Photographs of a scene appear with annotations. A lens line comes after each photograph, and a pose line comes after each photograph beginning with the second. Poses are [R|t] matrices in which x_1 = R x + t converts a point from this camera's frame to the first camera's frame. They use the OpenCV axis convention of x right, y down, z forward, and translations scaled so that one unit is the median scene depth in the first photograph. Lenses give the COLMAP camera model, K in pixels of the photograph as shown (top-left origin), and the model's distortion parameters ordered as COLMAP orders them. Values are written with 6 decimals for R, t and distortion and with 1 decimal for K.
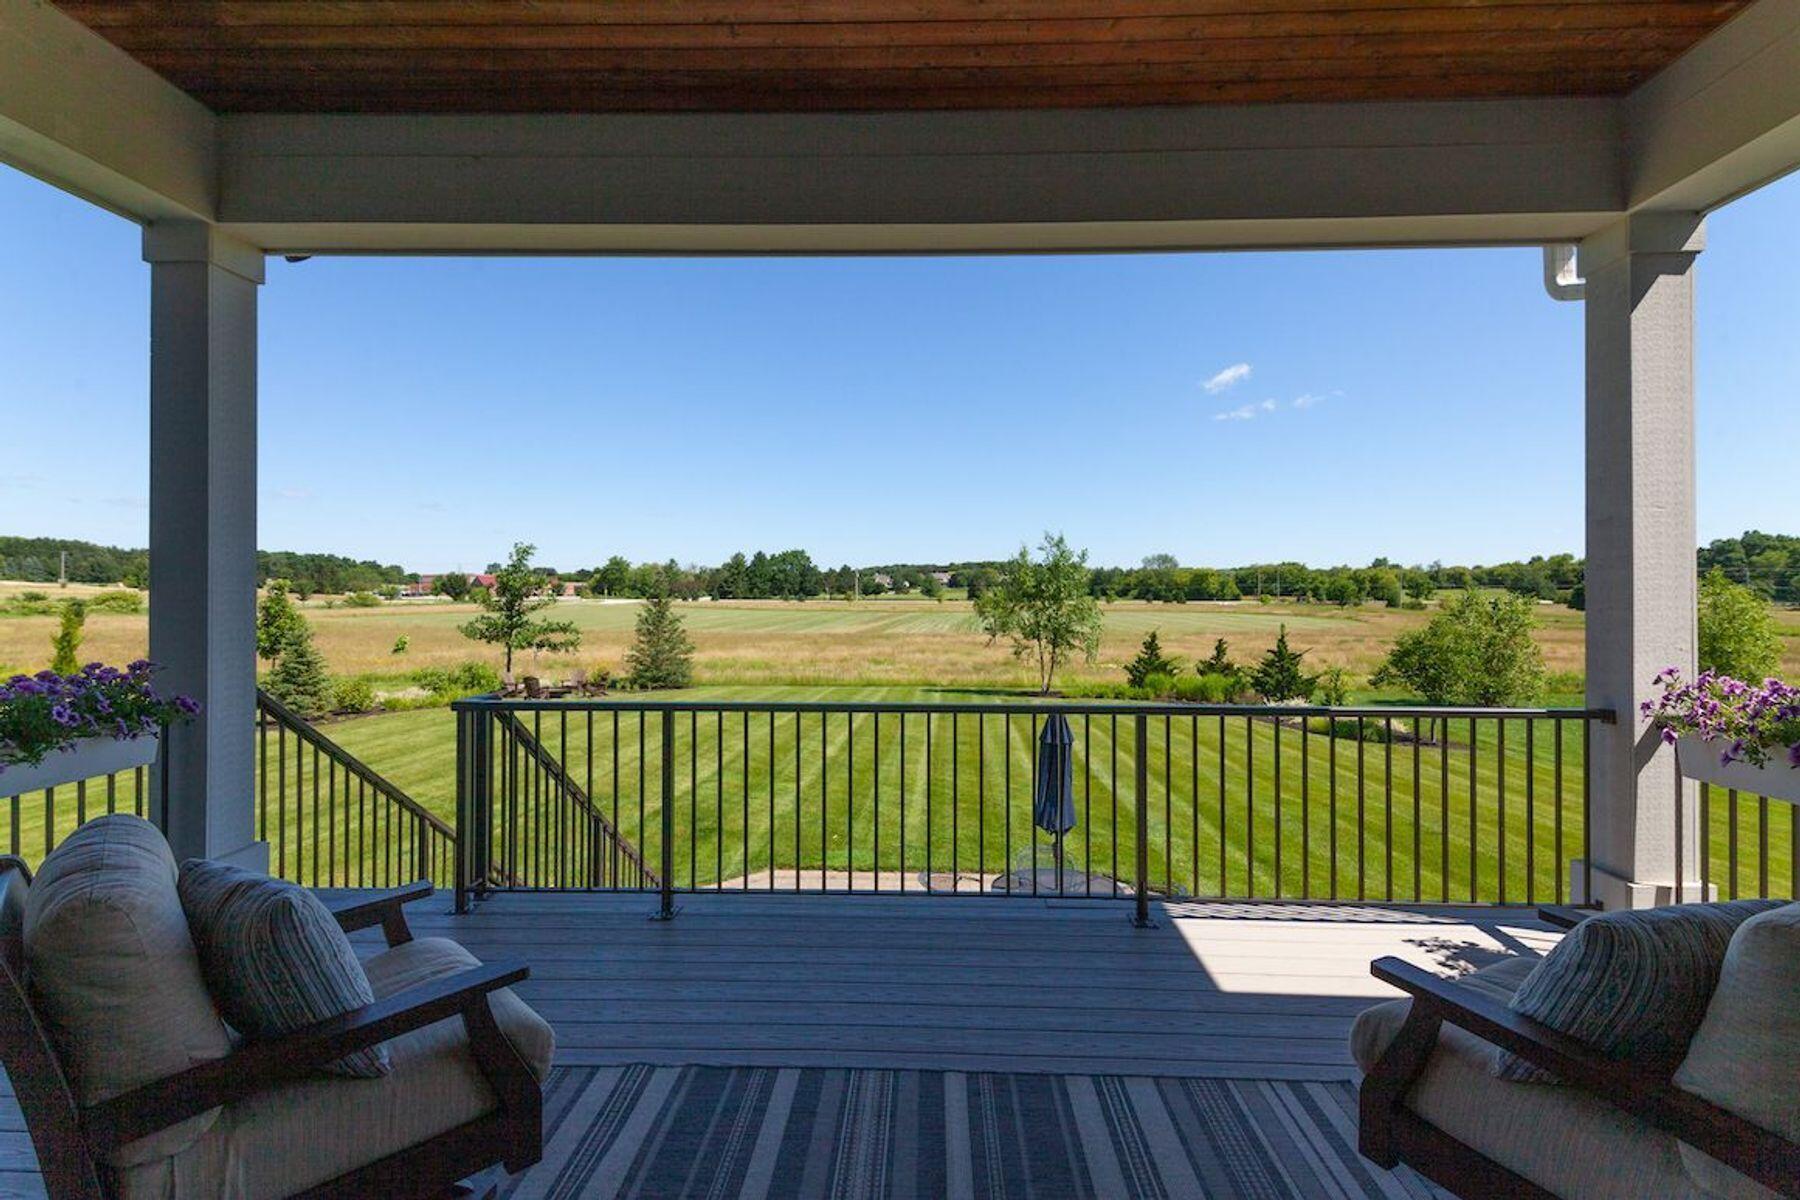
lens RADIAL K [[806.4, 0, 905.7], [0, 806.4, 592.4], [0, 0, 1]] dist [0.049085, -0.020391]
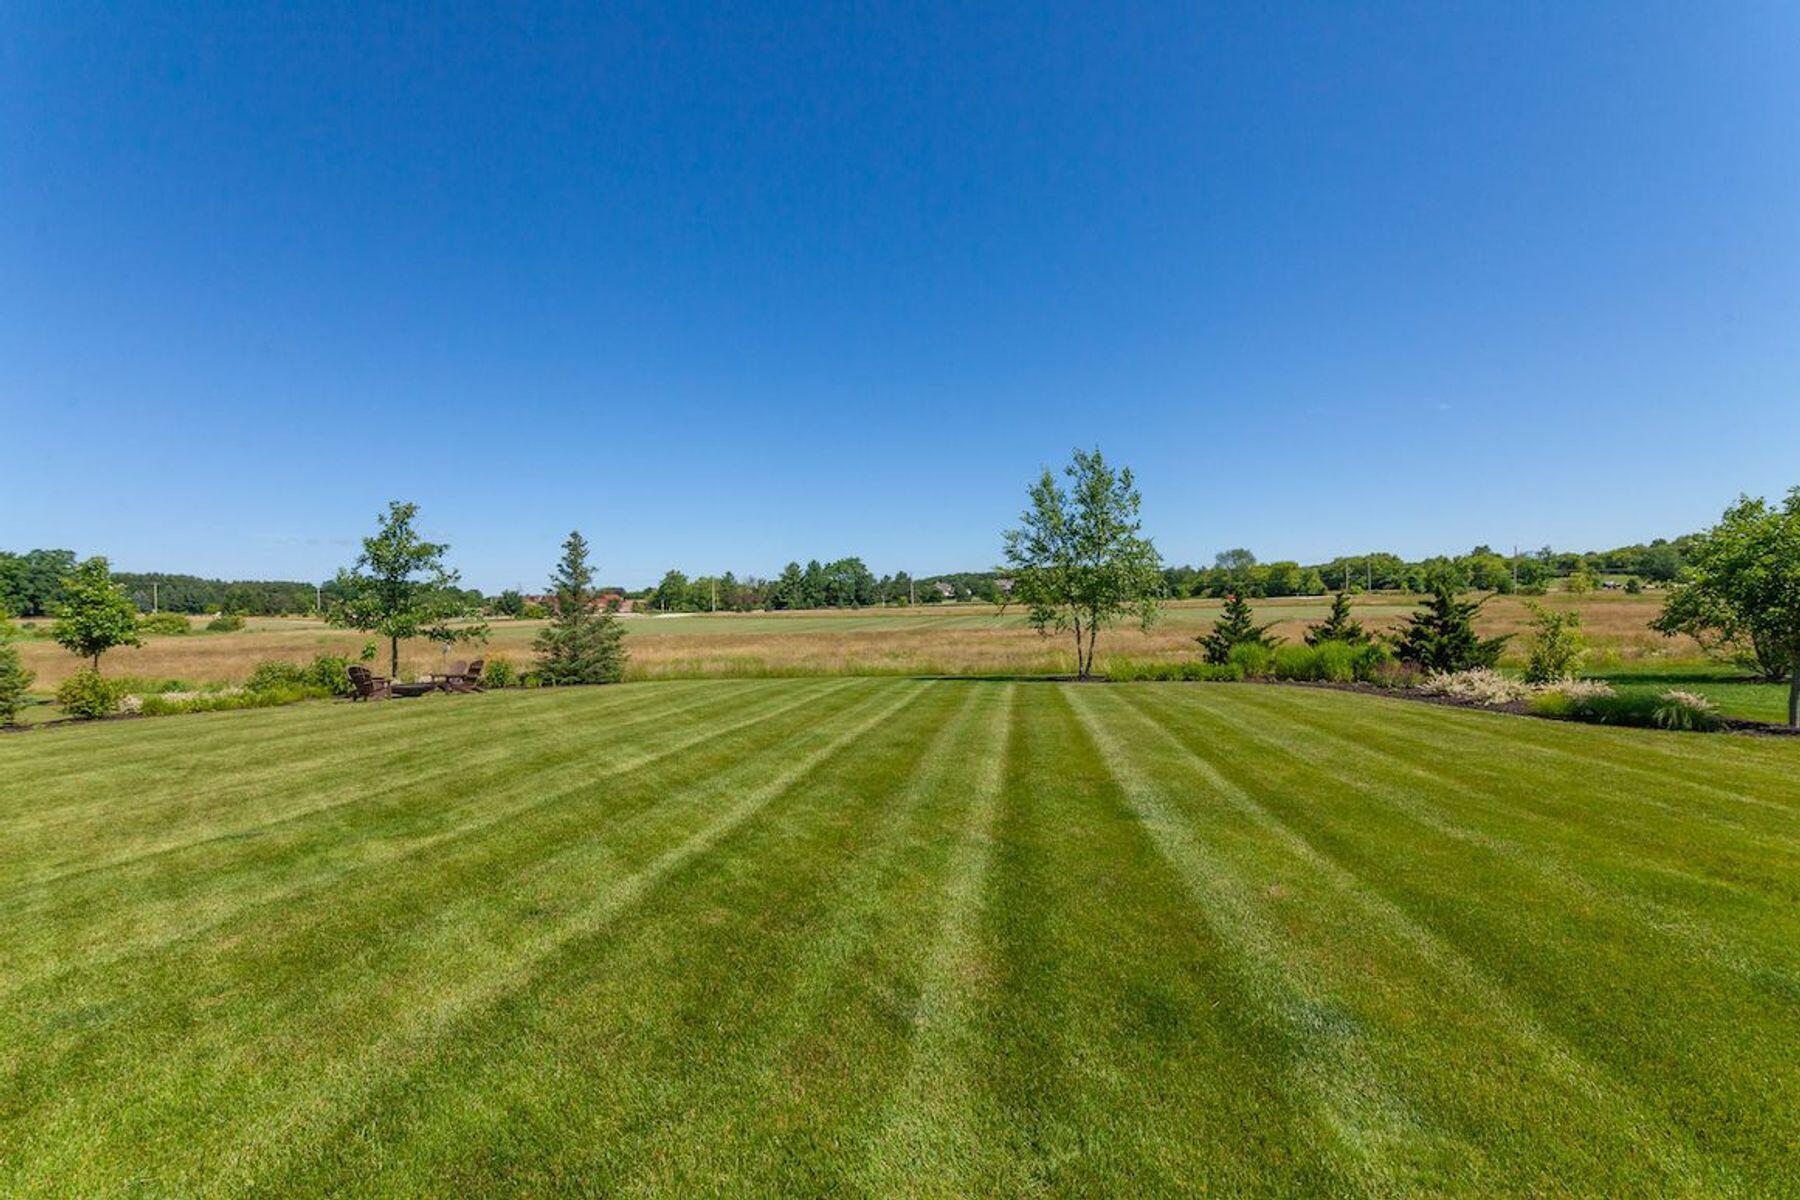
lens RADIAL K [[817.9, 0, 907.1], [0, 817.9, 602.8], [0, 0, 1]] dist [0.049418, -0.022713]
pose [[0.996735, -0.029471, -0.075172, 0.029231], [0.029553, 0.999563, -0.000031, 0.021623], [0.075140, -0.002190, 0.997171, 0.106923]]
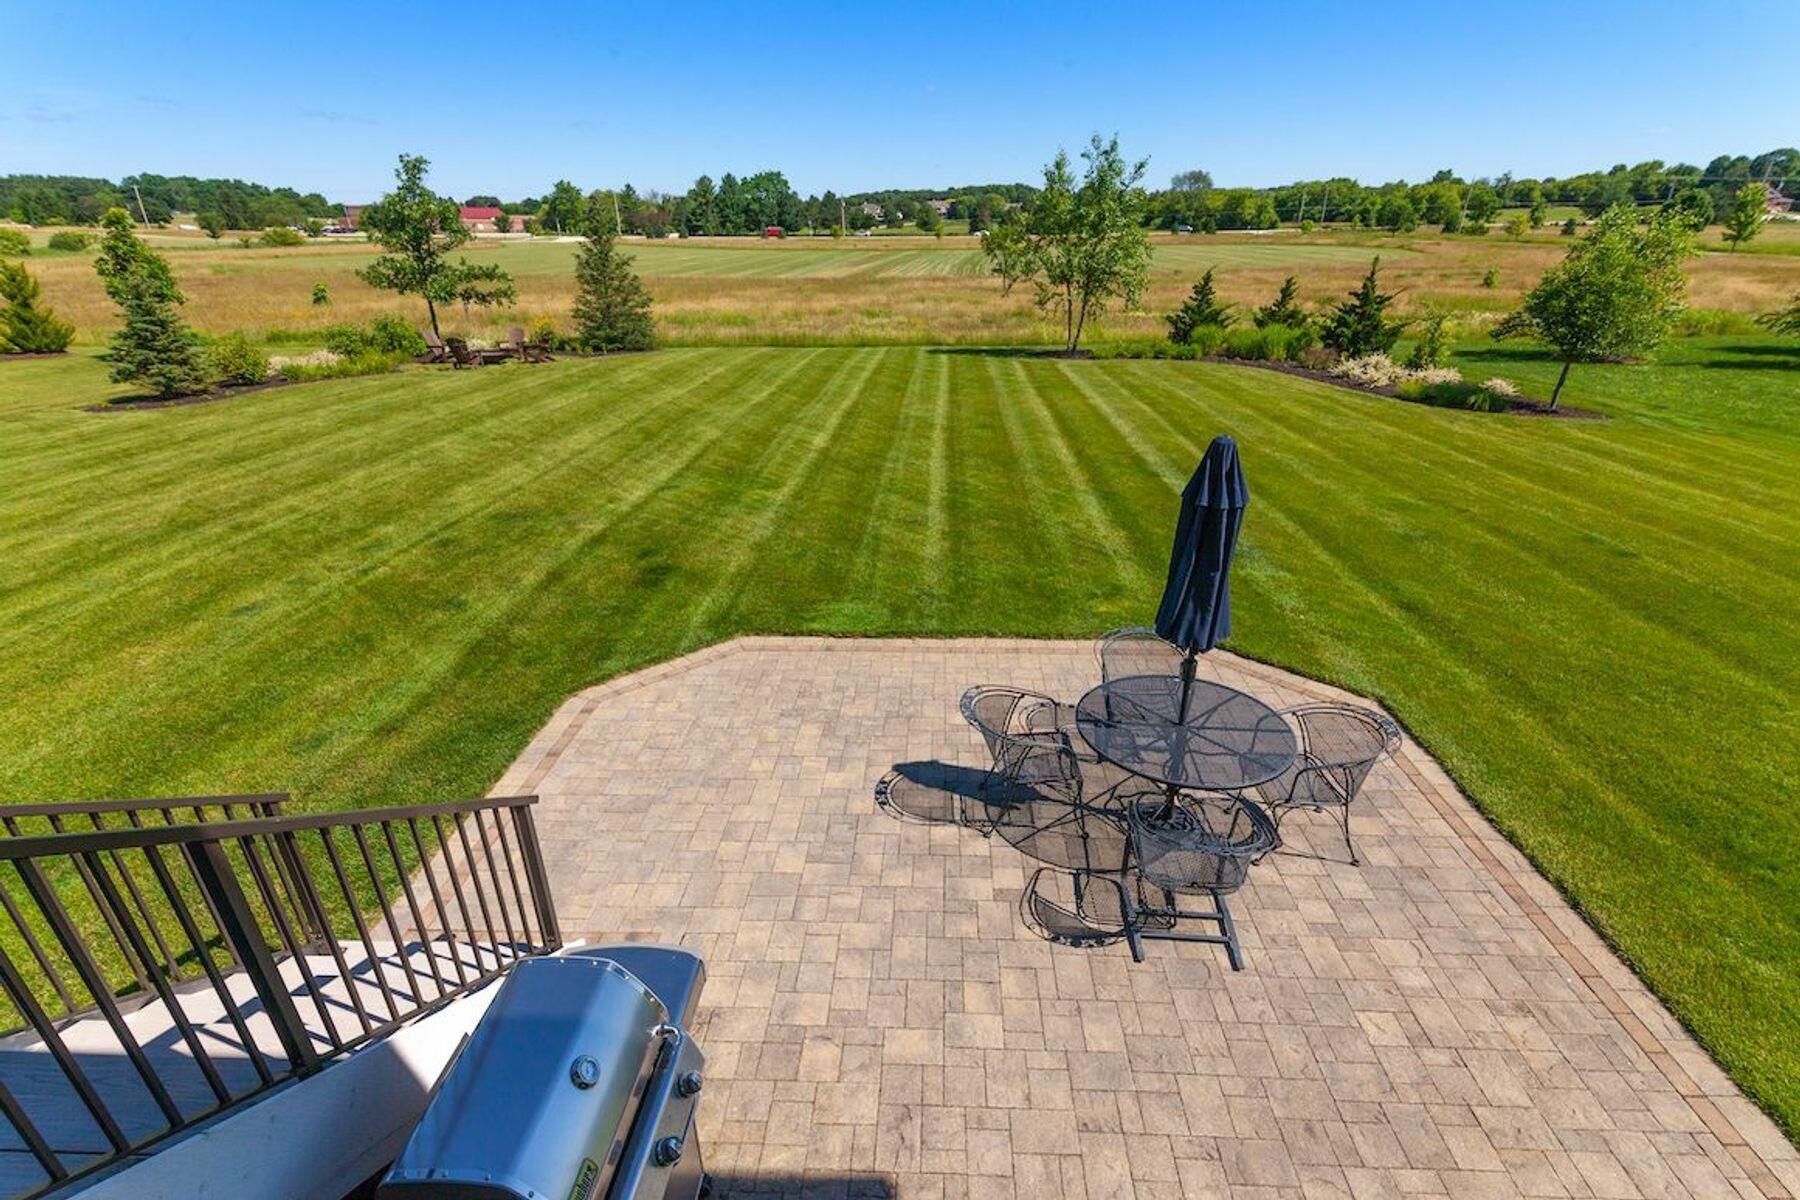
lens RADIAL K [[817.9, 0, 907.1], [0, 817.9, 602.8], [0, 0, 1]] dist [0.049418, -0.022713]
pose [[0.999894, -0.014043, 0.003762, -0.002622], [0.011211, 0.909569, 0.415402, 0.000938], [-0.009255, -0.415316, 0.909630, 0.041455]]
